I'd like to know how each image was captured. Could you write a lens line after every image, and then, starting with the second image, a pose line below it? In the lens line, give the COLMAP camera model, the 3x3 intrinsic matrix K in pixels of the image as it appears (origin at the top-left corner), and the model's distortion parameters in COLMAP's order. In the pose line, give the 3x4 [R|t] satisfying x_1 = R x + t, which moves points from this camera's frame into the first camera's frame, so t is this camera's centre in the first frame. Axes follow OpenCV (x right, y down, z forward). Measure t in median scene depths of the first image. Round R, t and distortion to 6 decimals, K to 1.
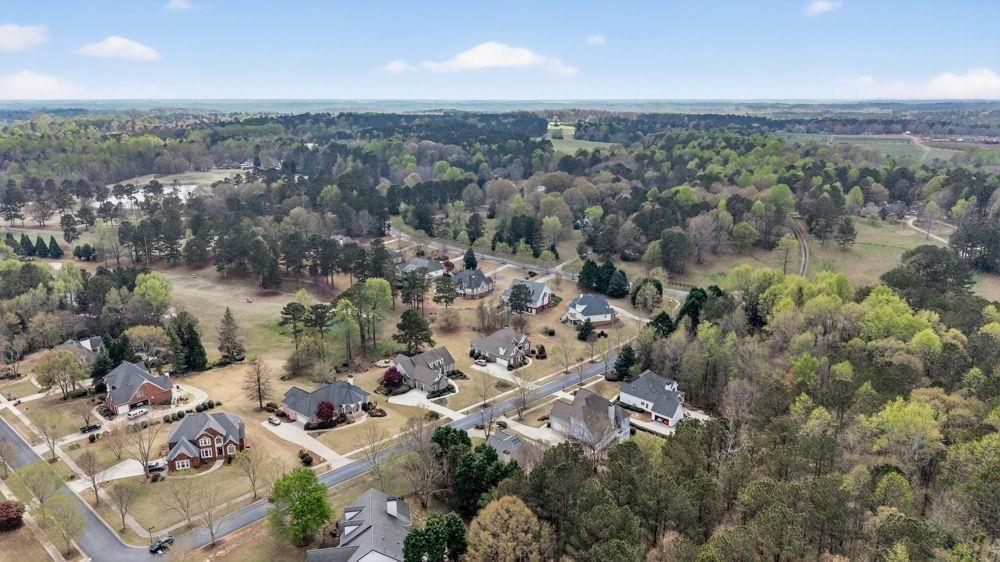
lens RADIAL K [[673.7, 0, 500.0], [0, 673.7, 281.0], [0, 0, 1]] dist [0.089126, -0.000321]
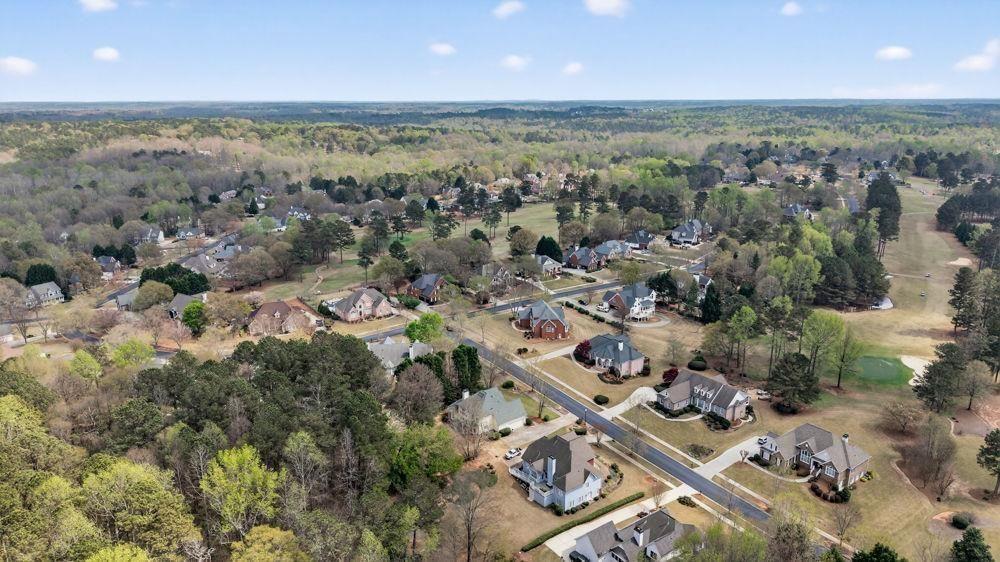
lens RADIAL K [[673.7, 0, 500.0], [0, 673.7, 281.0], [0, 0, 1]] dist [0.089126, -0.000321]
pose [[-0.158205, 0.273998, -0.948629, 0.766958], [-0.270685, 0.911888, 0.308529, -0.220344], [0.949579, 0.305591, -0.070098, 0.766826]]
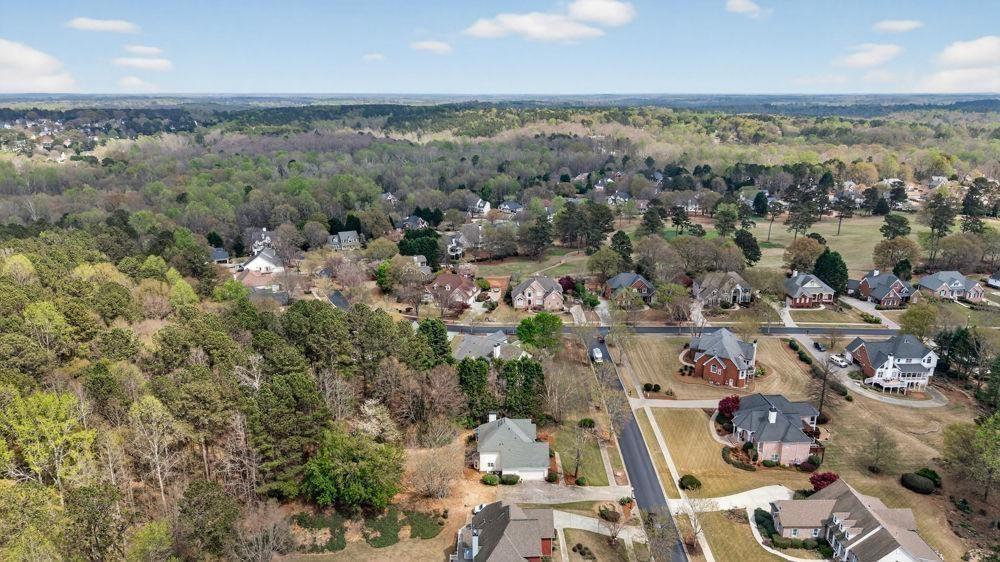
lens RADIAL K [[674.2, 0, 500.0], [0, 674.2, 281.0], [0, 0, 1]] dist [0.006517, 0.001476]
pose [[-0.717269, 0.205620, -0.665767, 0.420691], [-0.182460, 0.866705, 0.464253, -0.249790], [0.672483, 0.454470, -0.584143, 1.047740]]
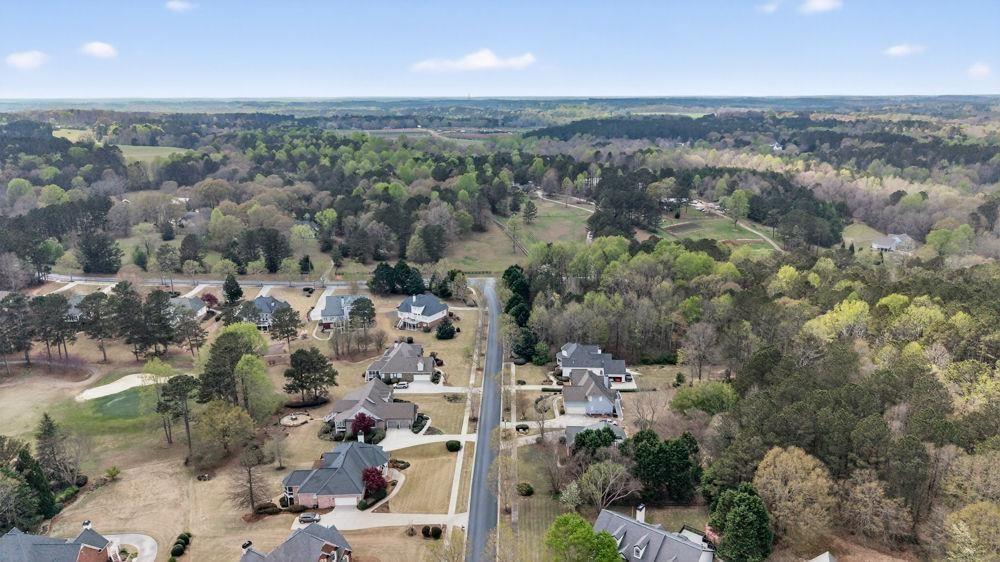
lens RADIAL K [[670.5, 0, 500.0], [0, 670.5, 281.0], [0, 0, 1]] dist [0.001306, 0.000704]
pose [[0.737087, -0.187156, 0.649365, -0.533523], [0.181842, 0.980375, 0.076151, -0.068257], [-0.650873, 0.061952, 0.756654, 0.227204]]
